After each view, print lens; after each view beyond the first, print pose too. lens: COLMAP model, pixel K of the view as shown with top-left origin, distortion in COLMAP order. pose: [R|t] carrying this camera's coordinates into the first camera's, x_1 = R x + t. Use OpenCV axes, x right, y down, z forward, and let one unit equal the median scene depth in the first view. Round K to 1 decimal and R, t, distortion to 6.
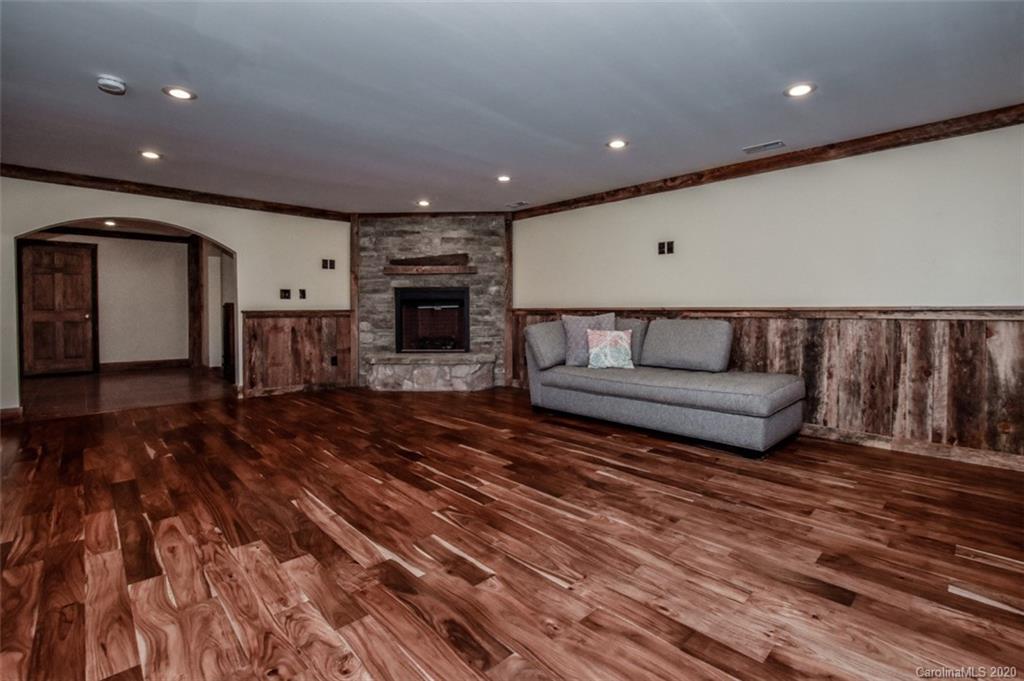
lens RADIAL K [[457.7, 0, 521.3], [0, 457.7, 338.9], [0, 0, 1]] dist [-0.014914, 0.000151]
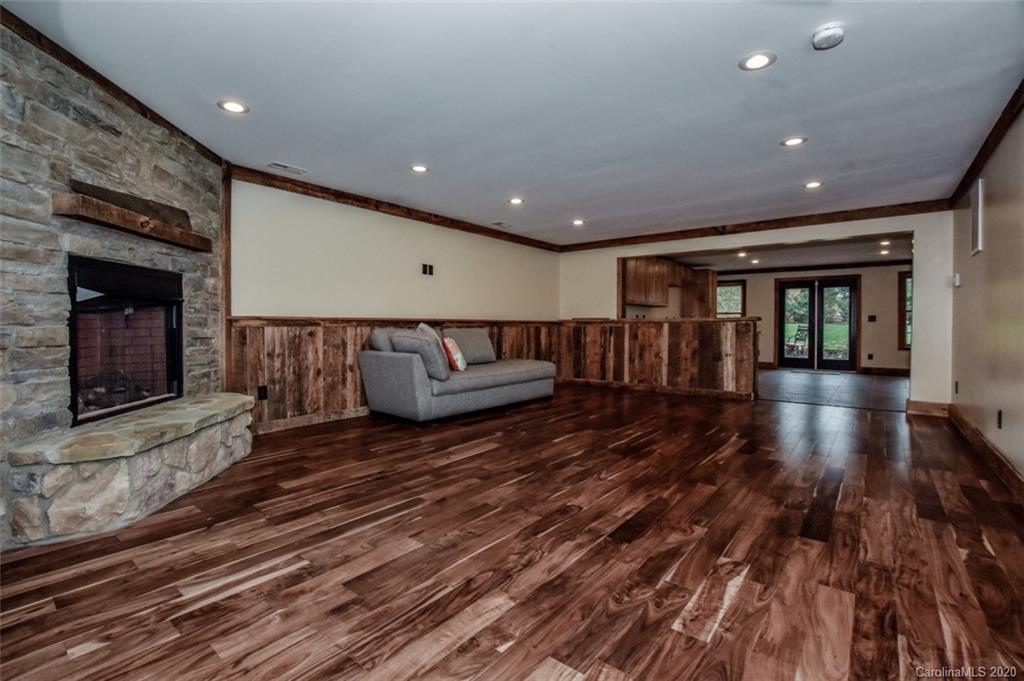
lens RADIAL K [[457.7, 0, 521.3], [0, 457.7, 338.9], [0, 0, 1]] dist [-0.014914, 0.000151]
pose [[-0.124465, -0.029127, 0.991796, -0.895776], [0.060311, 0.997499, 0.036863, -0.044303], [-0.990389, 0.064404, -0.122397, 0.887369]]
